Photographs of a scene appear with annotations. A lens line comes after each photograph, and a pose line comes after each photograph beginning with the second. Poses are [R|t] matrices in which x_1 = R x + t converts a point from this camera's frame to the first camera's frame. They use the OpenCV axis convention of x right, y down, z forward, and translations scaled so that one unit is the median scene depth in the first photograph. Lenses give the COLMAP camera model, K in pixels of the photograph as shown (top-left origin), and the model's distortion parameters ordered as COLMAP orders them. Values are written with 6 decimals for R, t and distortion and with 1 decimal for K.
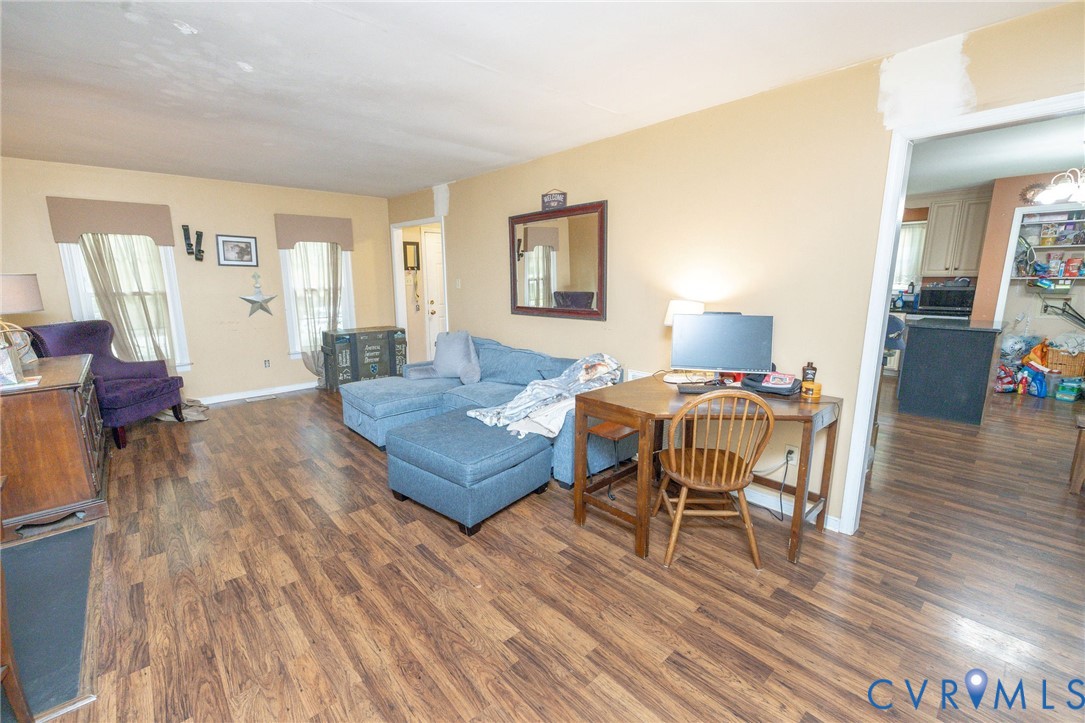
lens RADIAL K [[455.2, 0, 541.5], [0, 455.2, 362.6], [0, 0, 1]] dist [-0.000939, -0.000035]
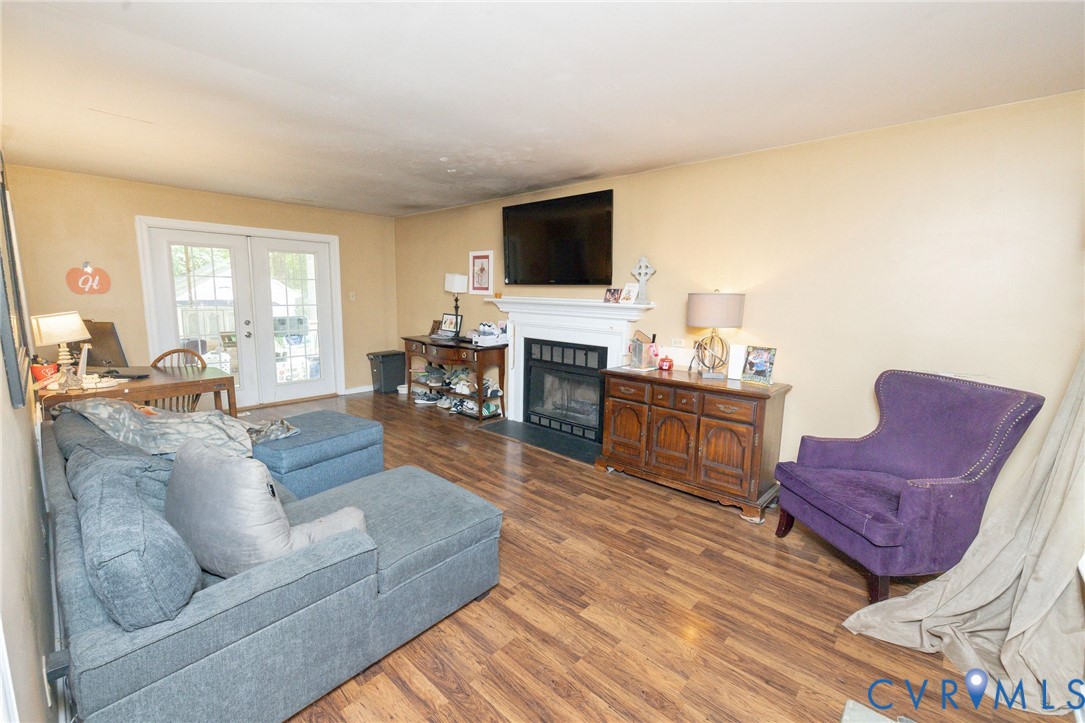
lens RADIAL K [[455.2, 0, 543.1], [0, 455.2, 357.6], [0, 0, 1]] dist [-0.000939, -0.000035]
pose [[-0.995203, -0.003574, -0.097767, -0.757786], [-0.035749, 0.943512, 0.329405, -0.482549], [0.091067, 0.331320, -0.939113, 2.462376]]
